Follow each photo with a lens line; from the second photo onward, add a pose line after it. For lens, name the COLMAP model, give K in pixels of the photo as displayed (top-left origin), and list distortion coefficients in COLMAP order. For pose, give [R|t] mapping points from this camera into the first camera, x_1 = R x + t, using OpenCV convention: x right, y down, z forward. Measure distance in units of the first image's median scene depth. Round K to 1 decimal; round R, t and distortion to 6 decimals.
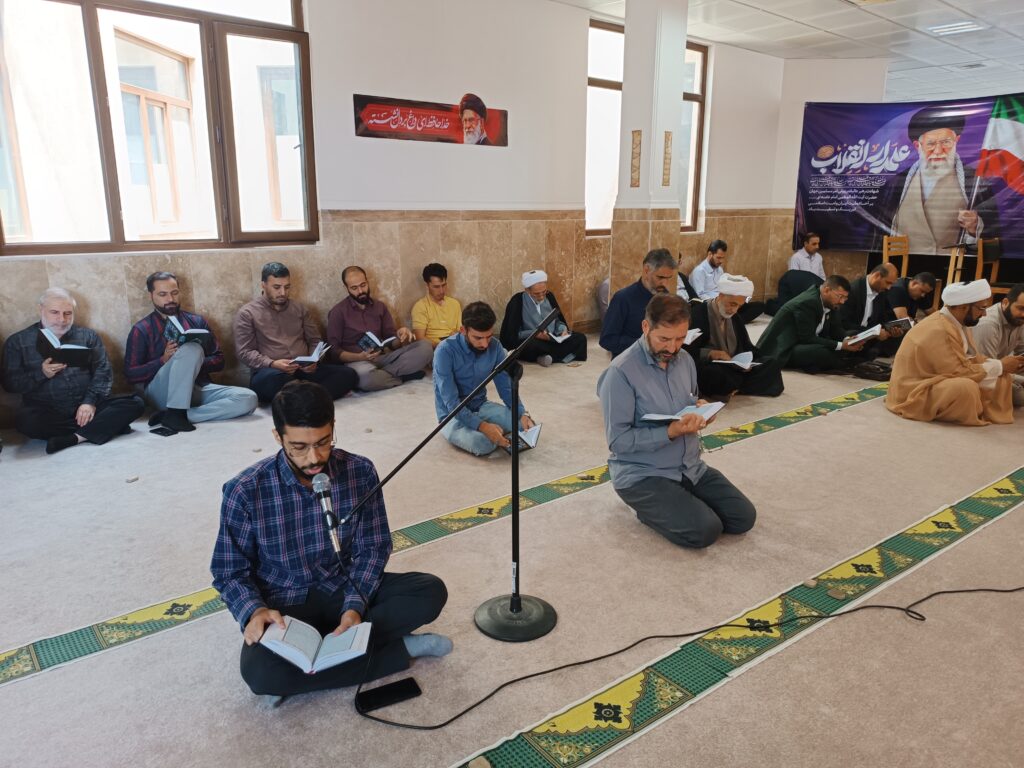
lens RADIAL K [[740.1, 0, 517.9], [0, 740.1, 385.9], [0, 0, 1]] dist [0.021753, -0.021363]
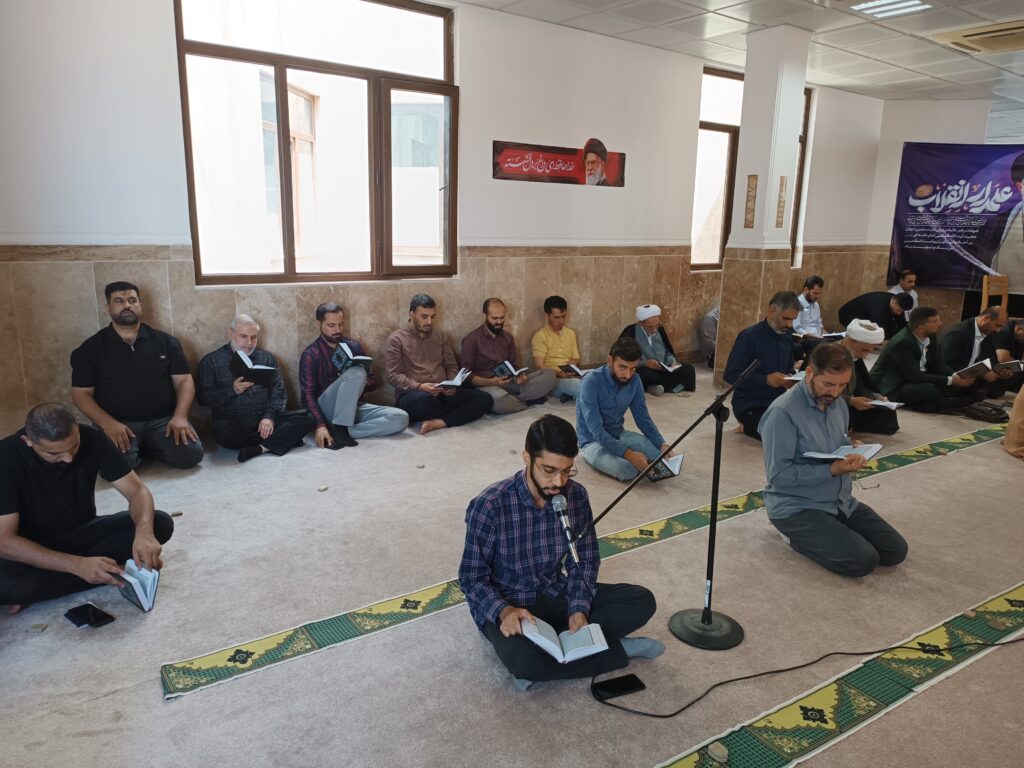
lens RADIAL K [[740.1, 0, 513.9], [0, 740.1, 386.4], [0, 0, 1]] dist [0.021753, -0.021363]
pose [[0.996723, 0.034619, -0.073105, -0.117620], [-0.036355, 0.999085, -0.022548, -0.011629], [0.072258, 0.025132, 0.997069, -0.085032]]
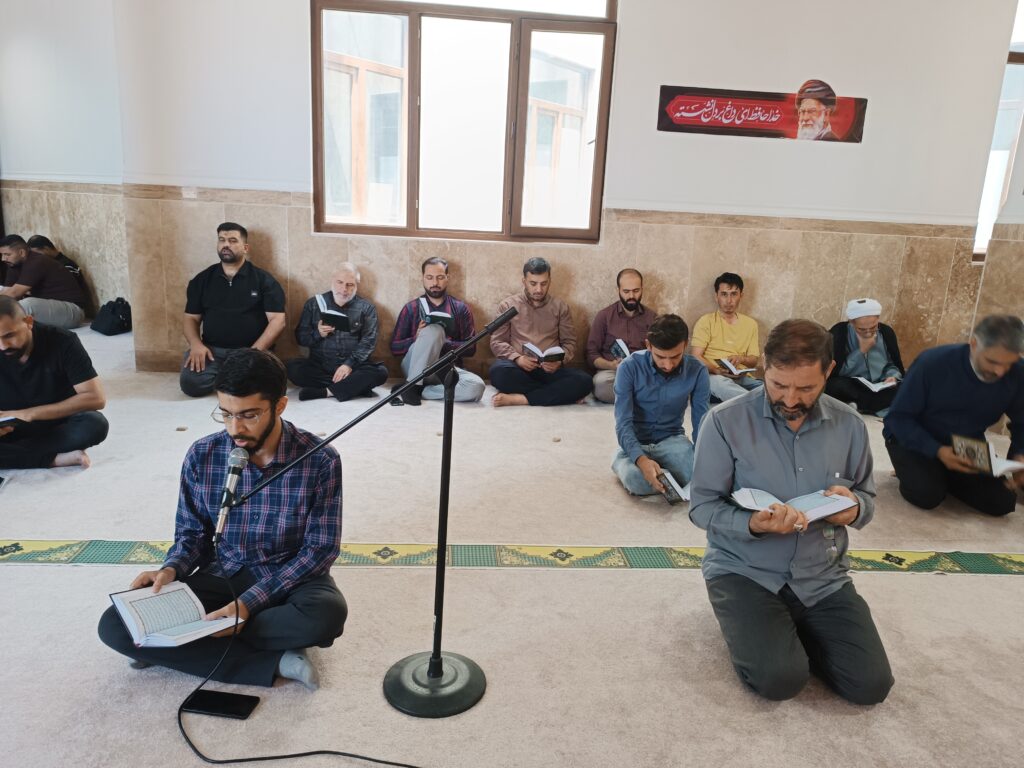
lens RADIAL K [[740.1, 0, 506.9], [0, 740.1, 385.2], [0, 0, 1]] dist [0.021753, -0.021363]
pose [[0.812743, 0.167938, -0.557894, 0.238331], [-0.181276, 0.982918, 0.031795, -0.024103], [0.553704, 0.075291, 0.829303, 0.182216]]
